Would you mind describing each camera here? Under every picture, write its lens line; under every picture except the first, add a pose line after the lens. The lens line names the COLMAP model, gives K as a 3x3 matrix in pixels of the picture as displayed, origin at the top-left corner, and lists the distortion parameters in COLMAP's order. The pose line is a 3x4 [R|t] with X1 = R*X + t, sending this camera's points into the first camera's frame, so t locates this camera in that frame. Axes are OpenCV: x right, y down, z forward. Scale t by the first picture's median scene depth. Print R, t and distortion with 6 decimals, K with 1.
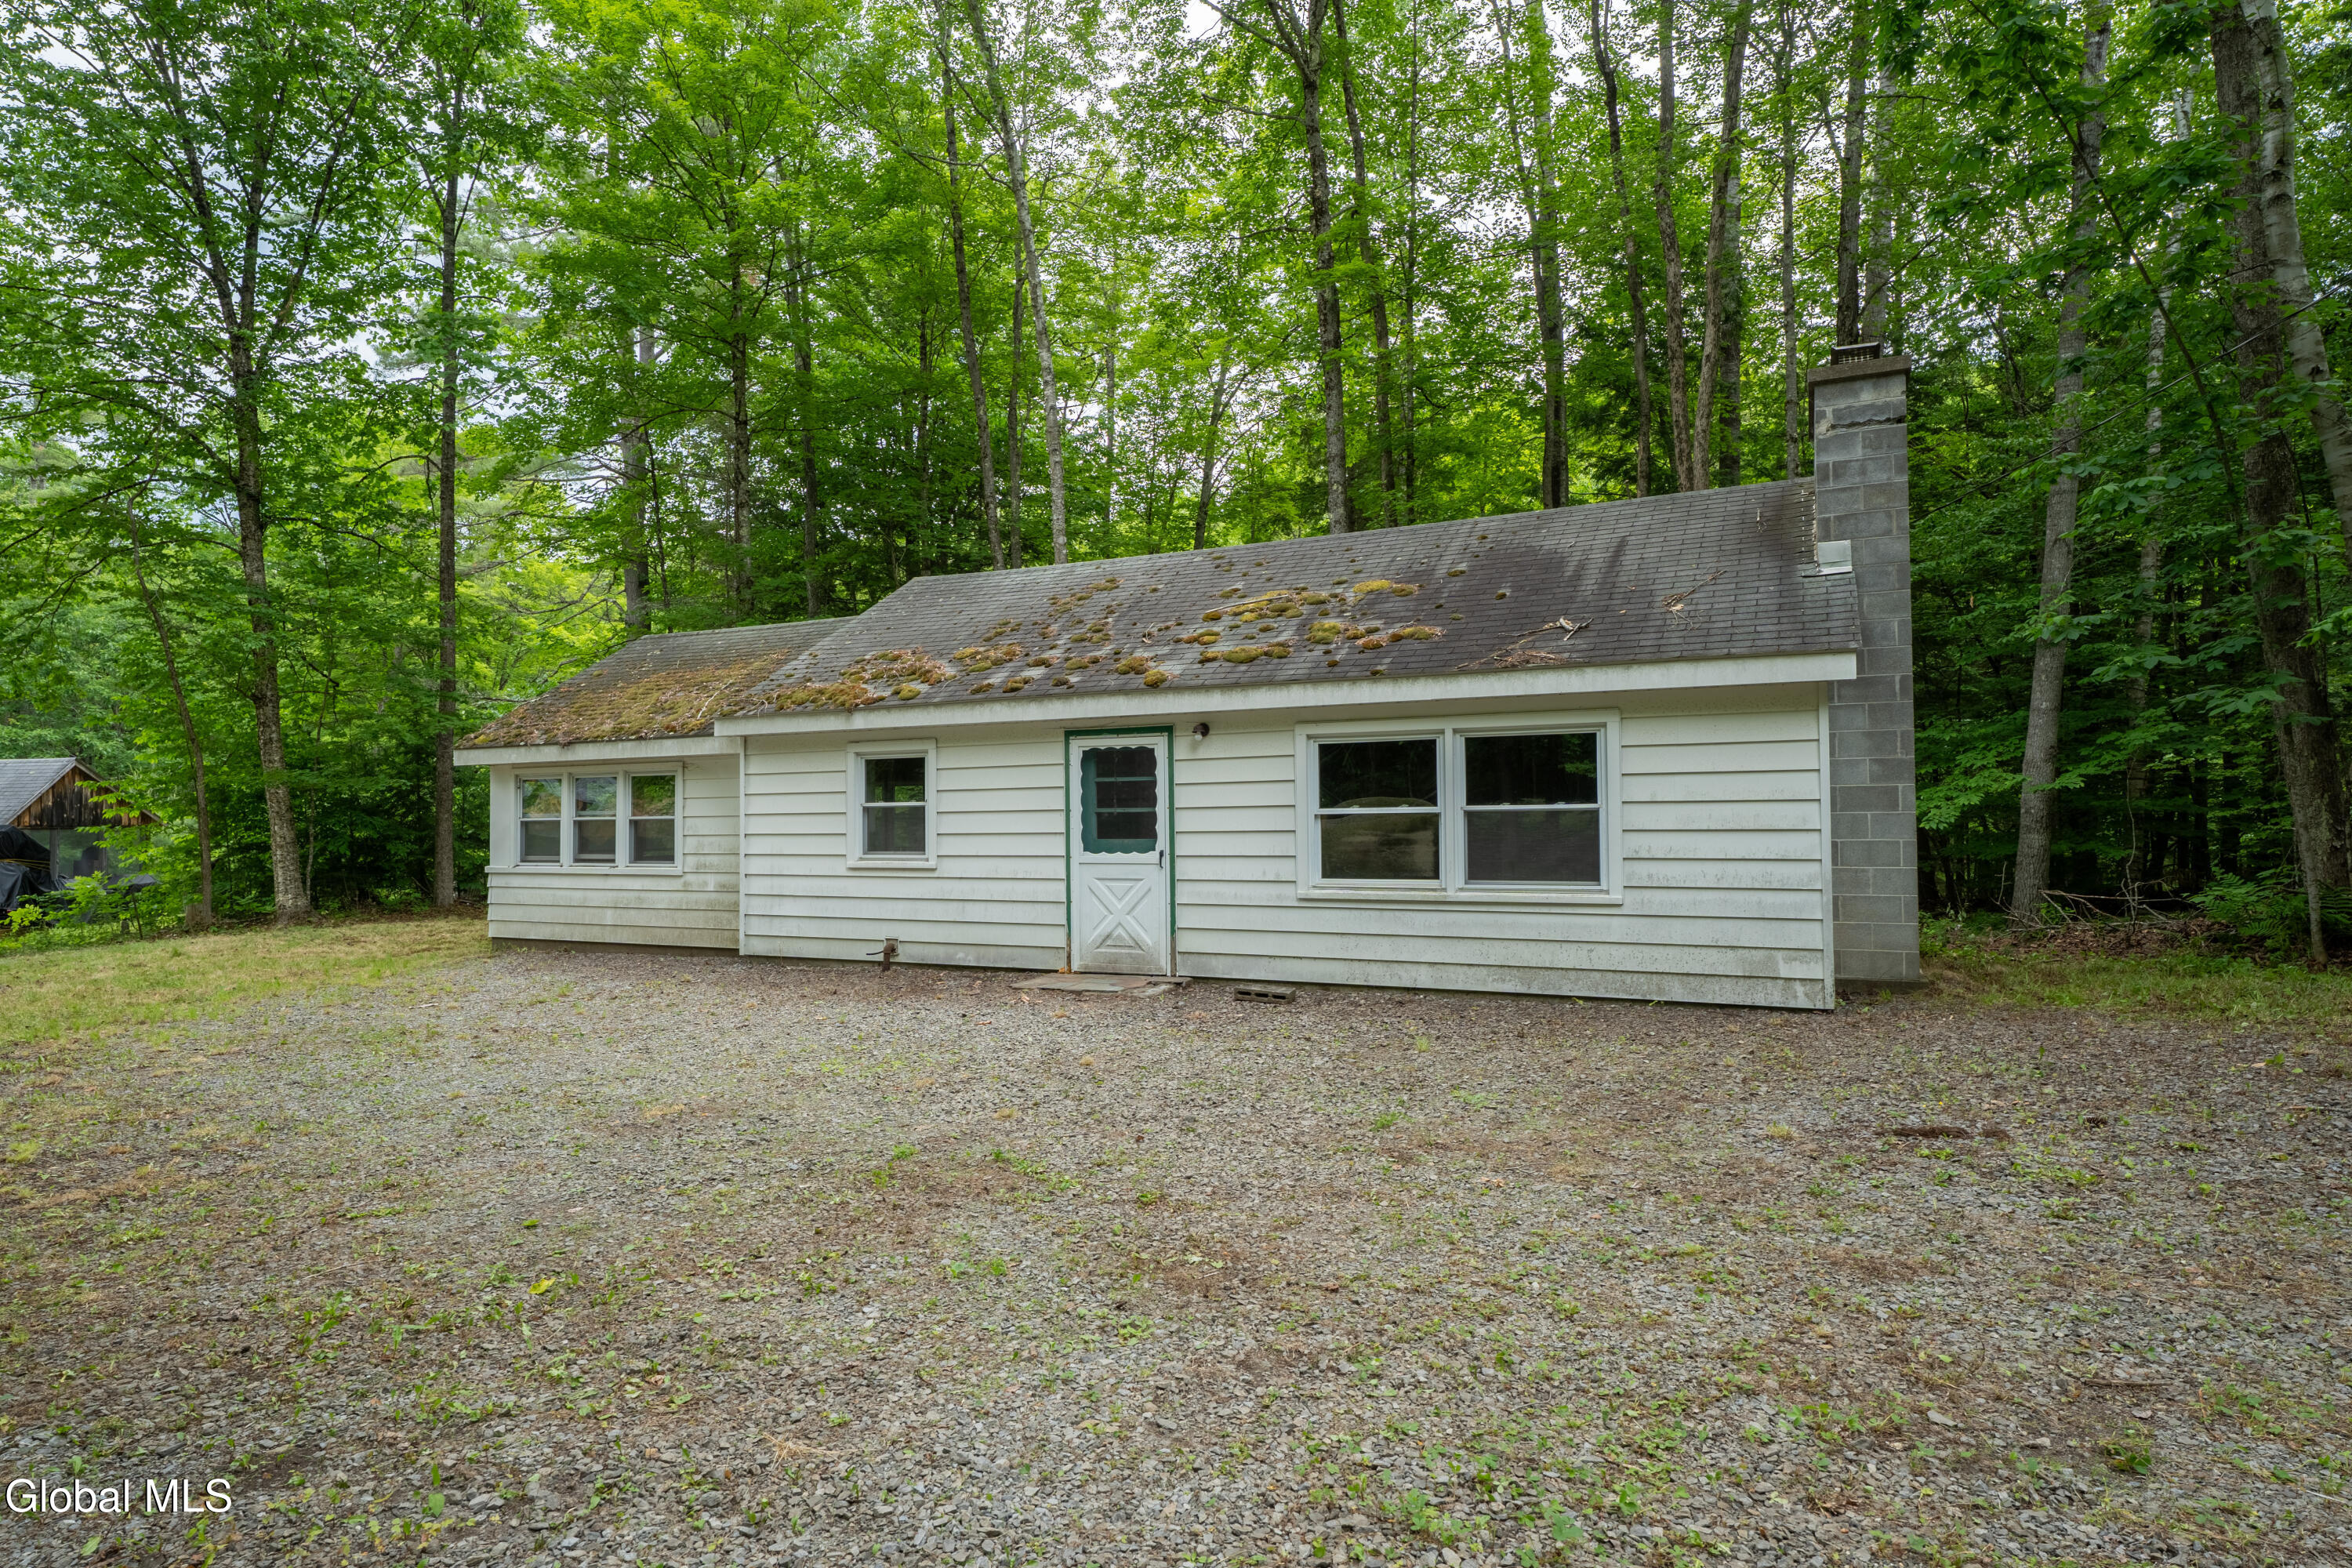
lens RADIAL K [[1299.4, 0, 1175.6], [0, 1299.4, 792.4], [0, 0, 1]] dist [-0.001353, -0.003834]
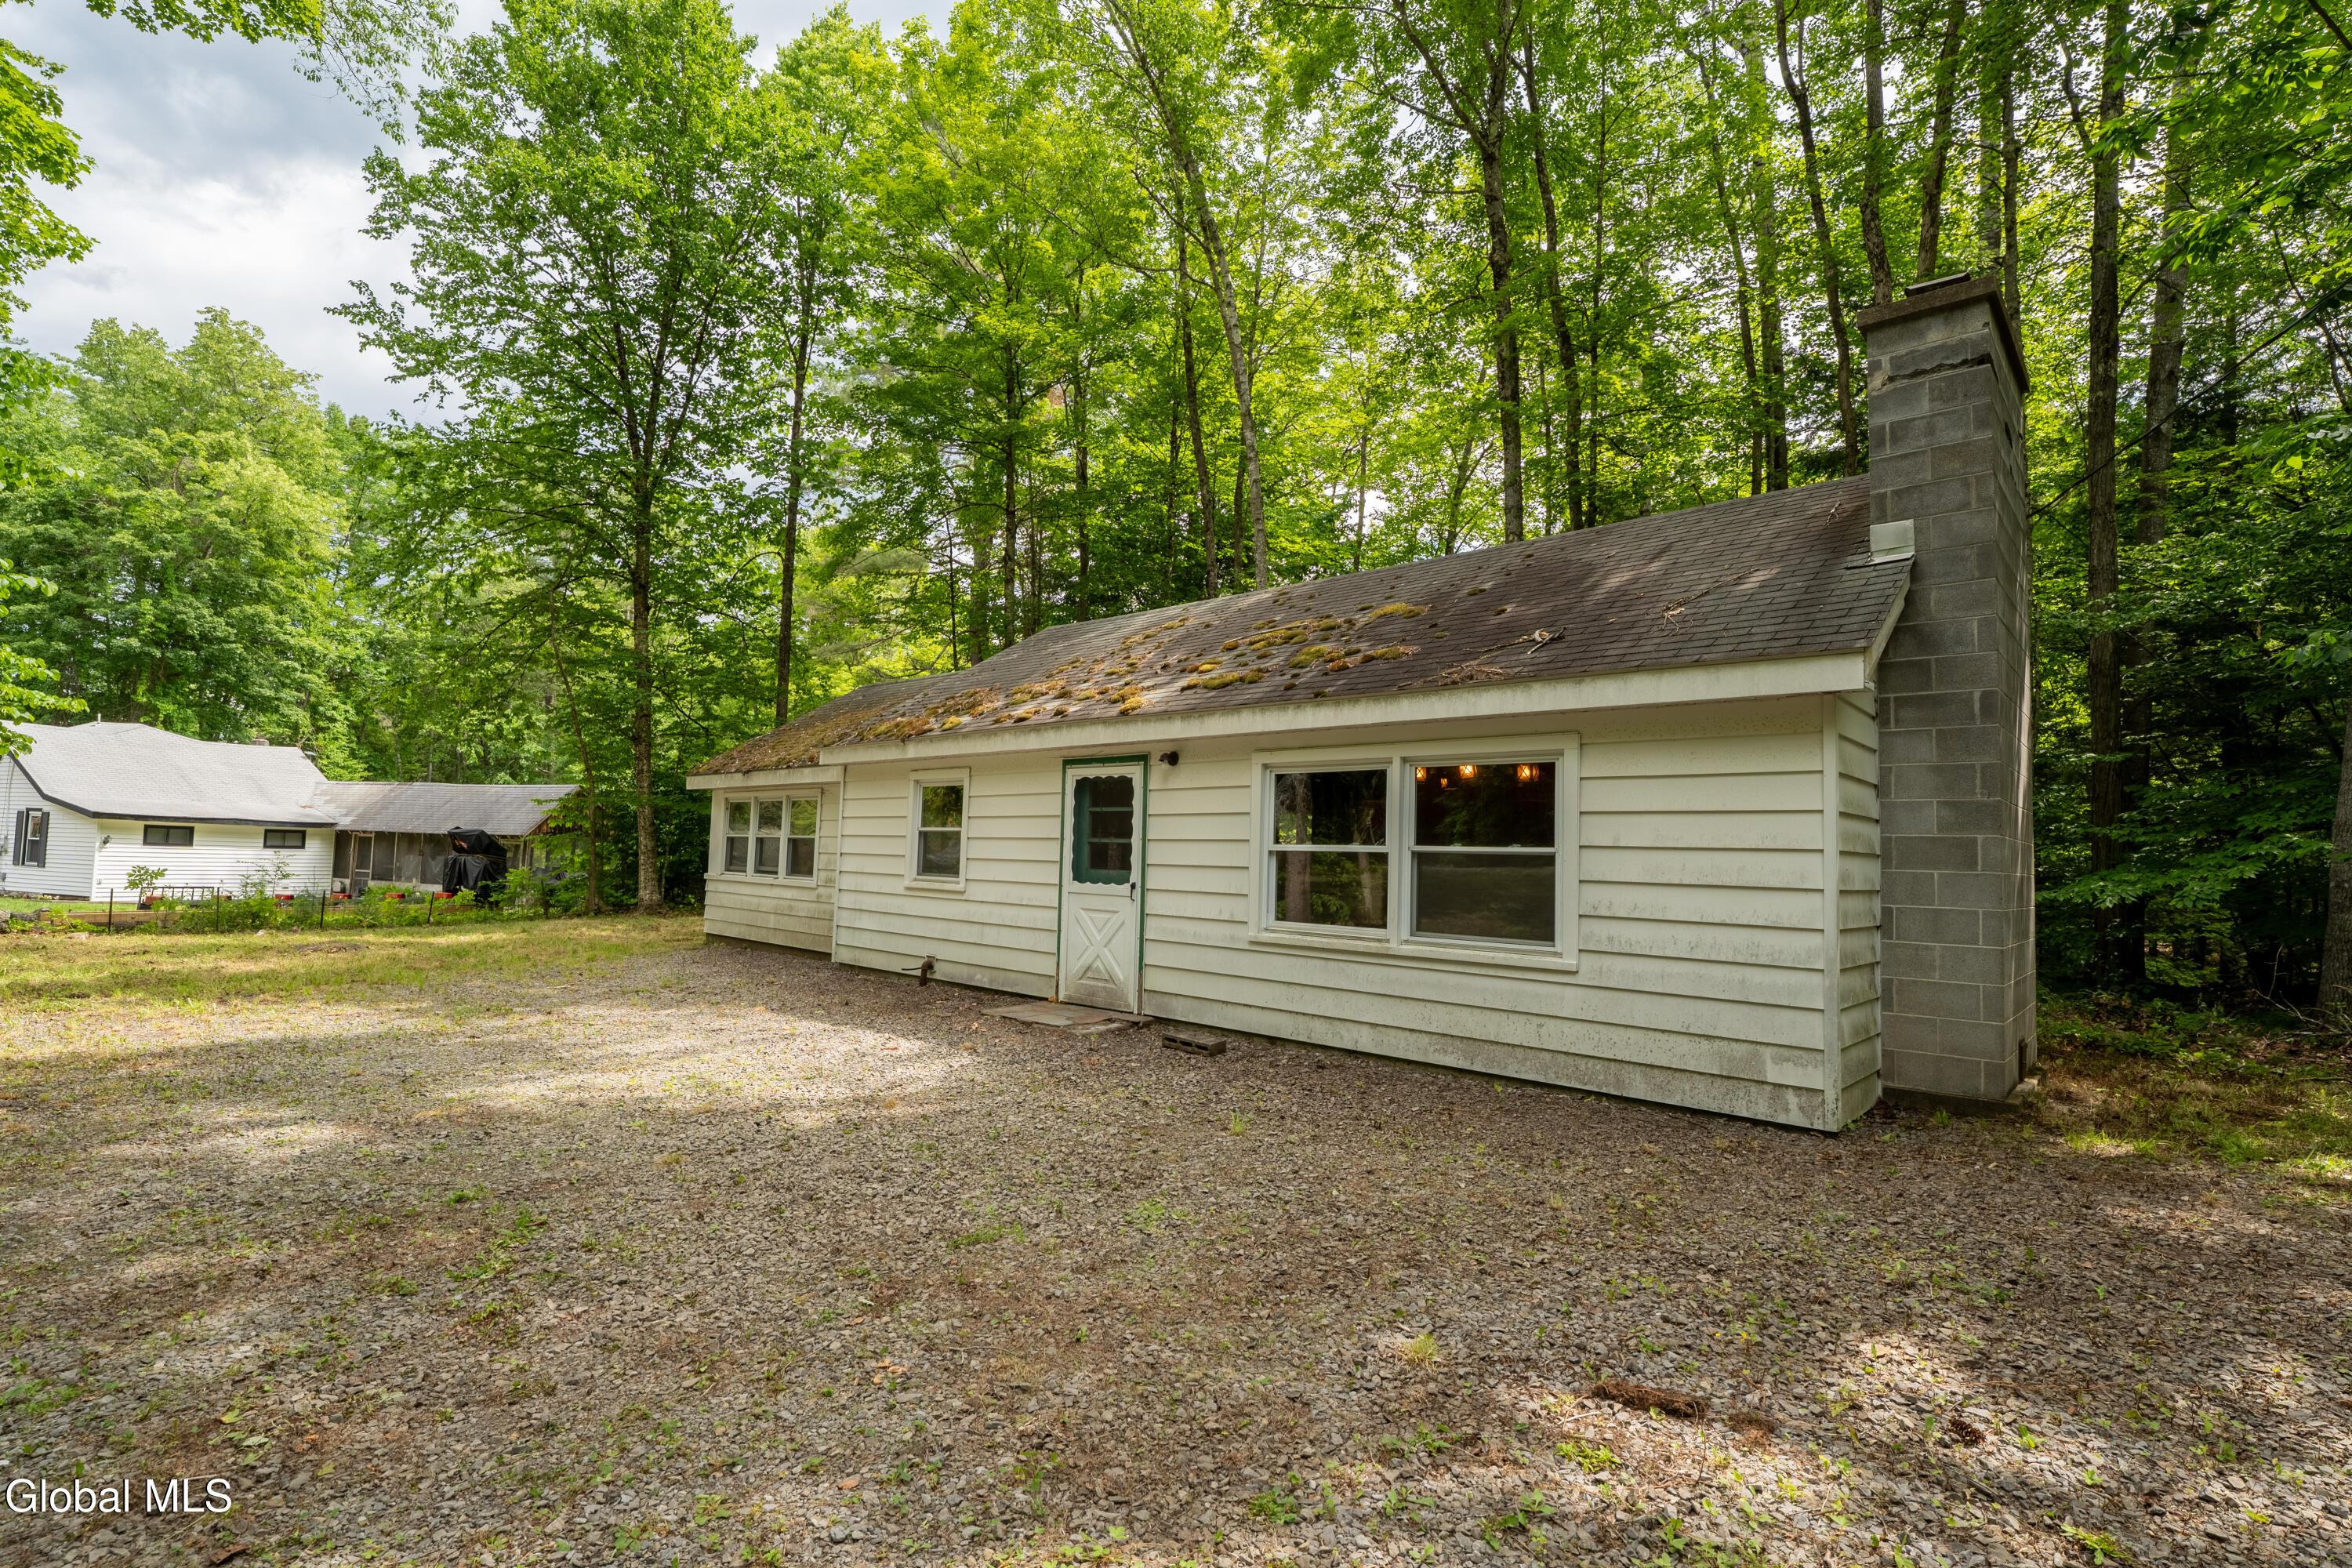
lens RADIAL K [[1094.5, 0, 1168.9], [0, 1094.5, 794.3], [0, 0, 1]] dist [-0.019781, -0.000760]
pose [[0.954183, 0.020268, -0.298536, 0.254127], [-0.031711, 0.998934, -0.033534, 0.005042], [0.297538, 0.041465, 0.953809, 0.223810]]
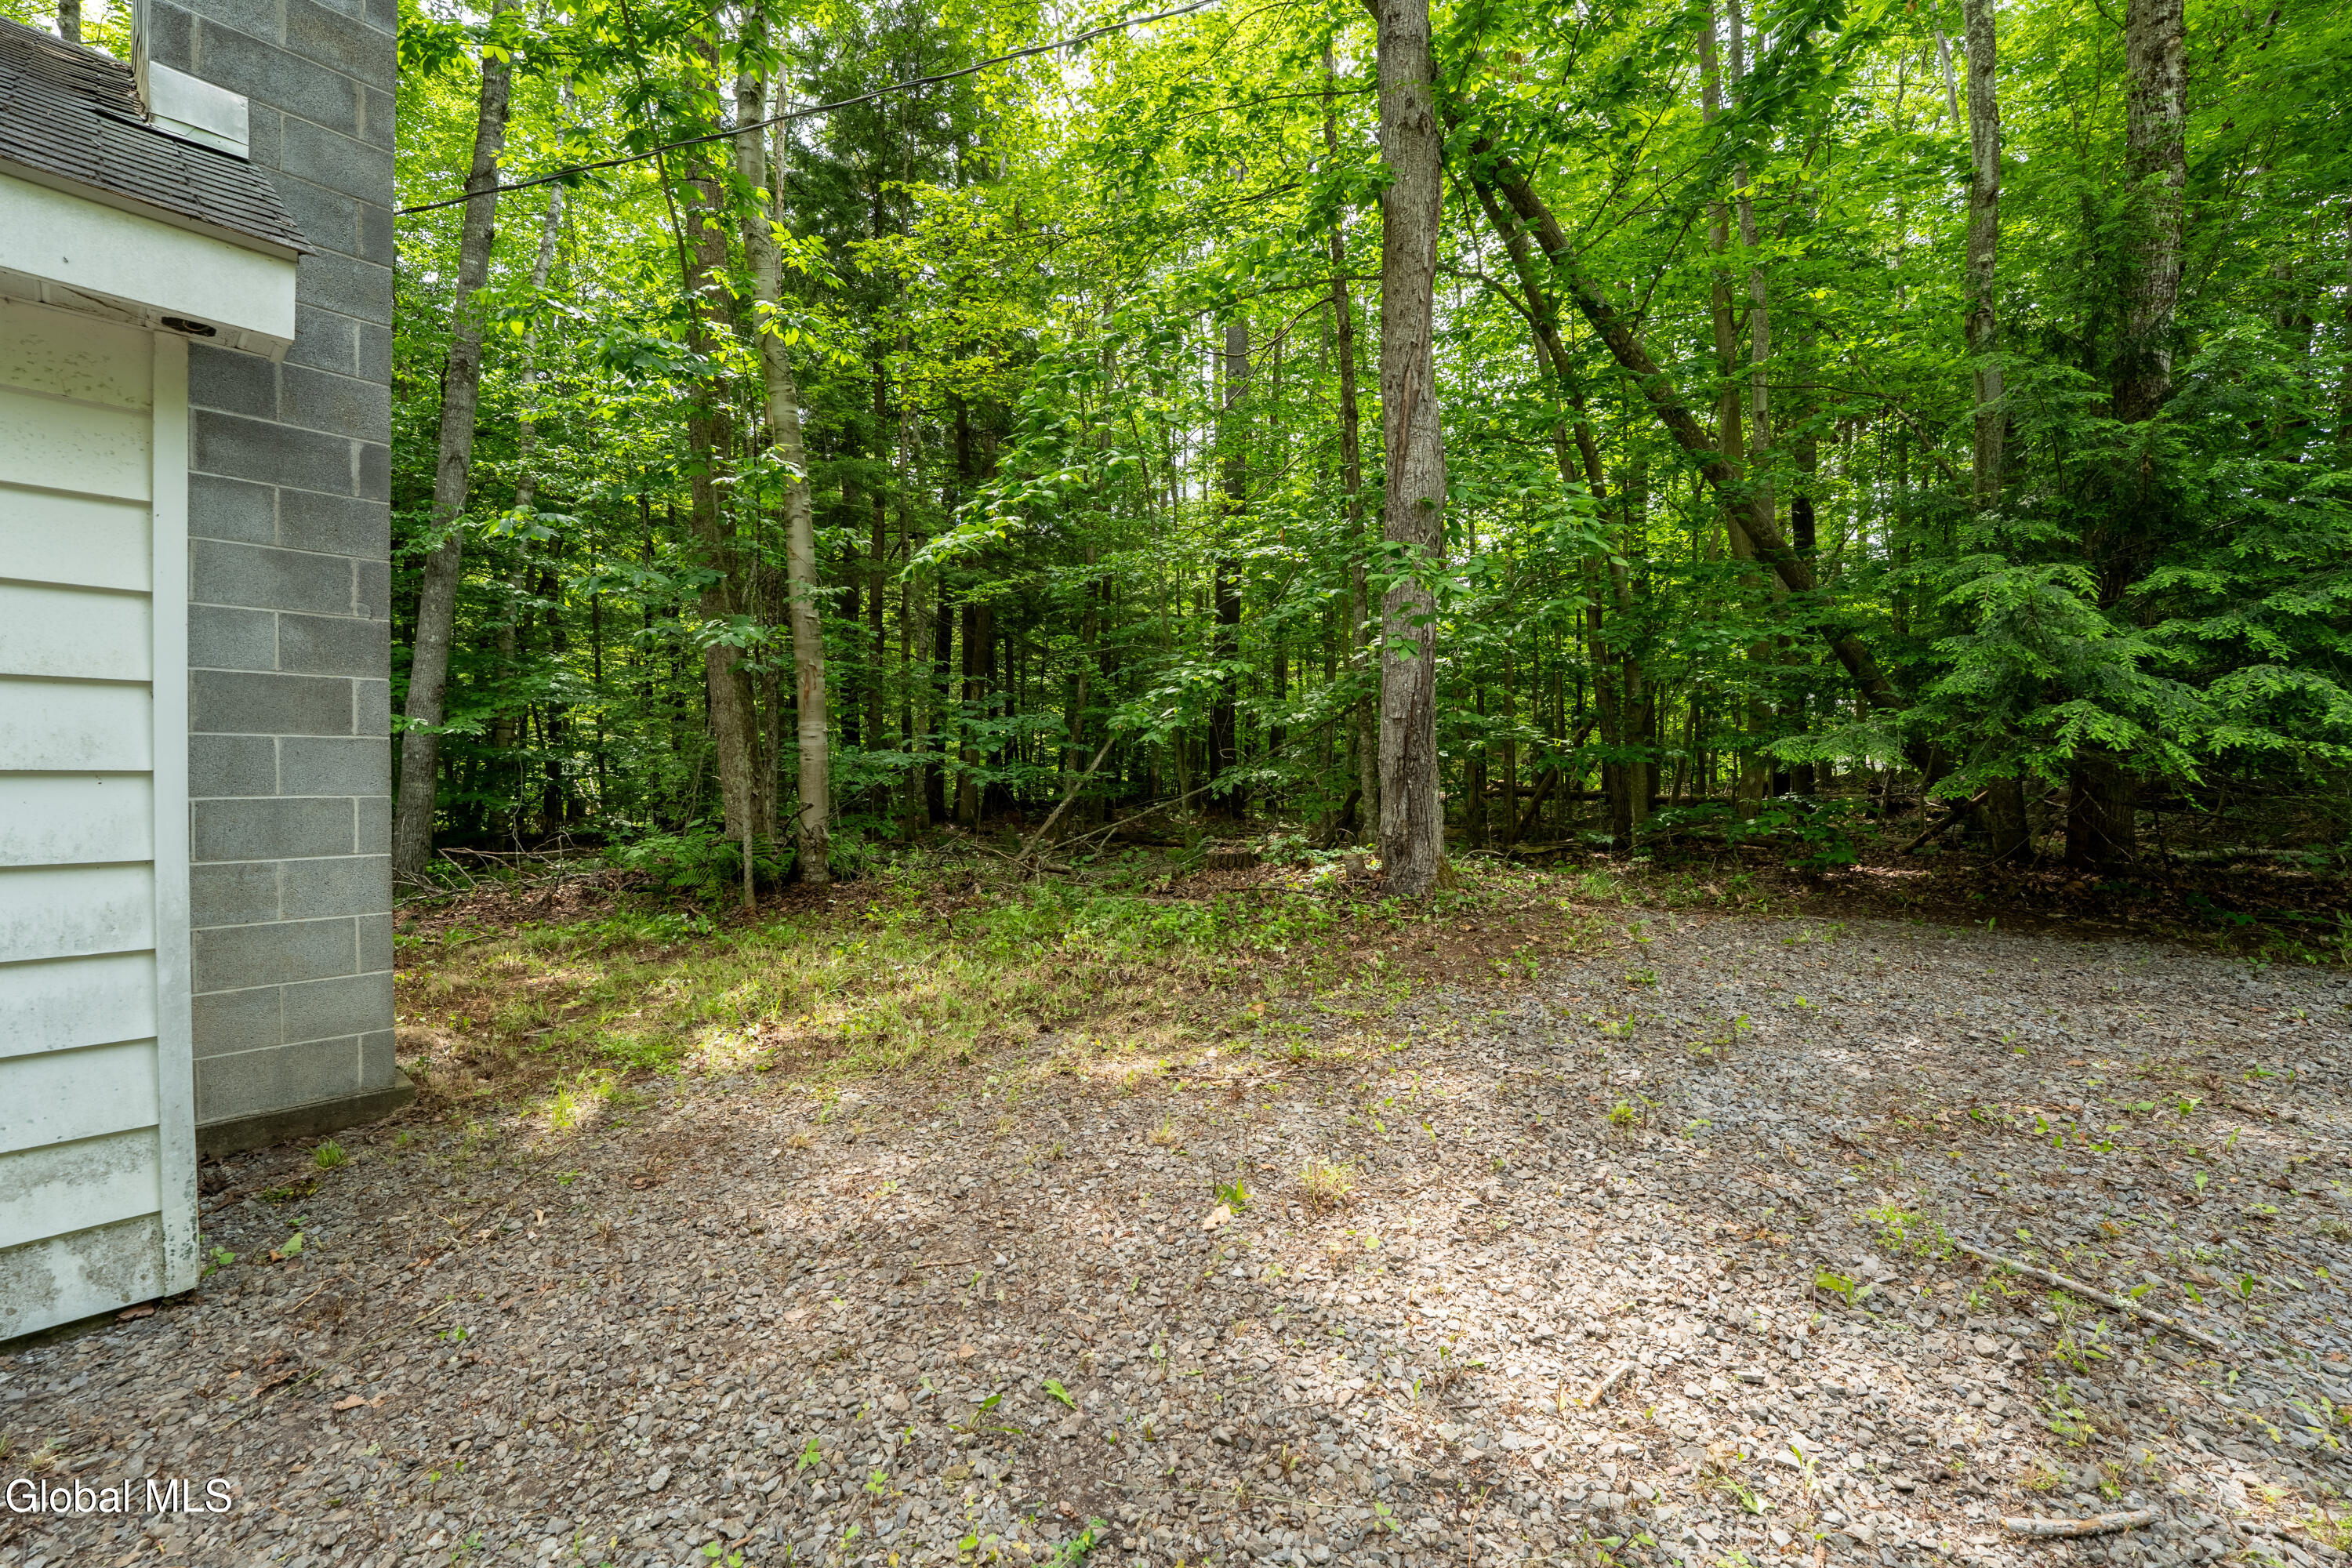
lens RADIAL K [[949.6, 0, 1166.7], [0, 949.6, 789.5], [0, 0, 1]] dist [-0.011712, -0.000107]
pose [[0.251756, -0.004907, 0.967778, 0.259294], [-0.034339, 0.999312, 0.014000, 0.016185], [-0.967181, -0.036757, 0.251414, 0.541657]]
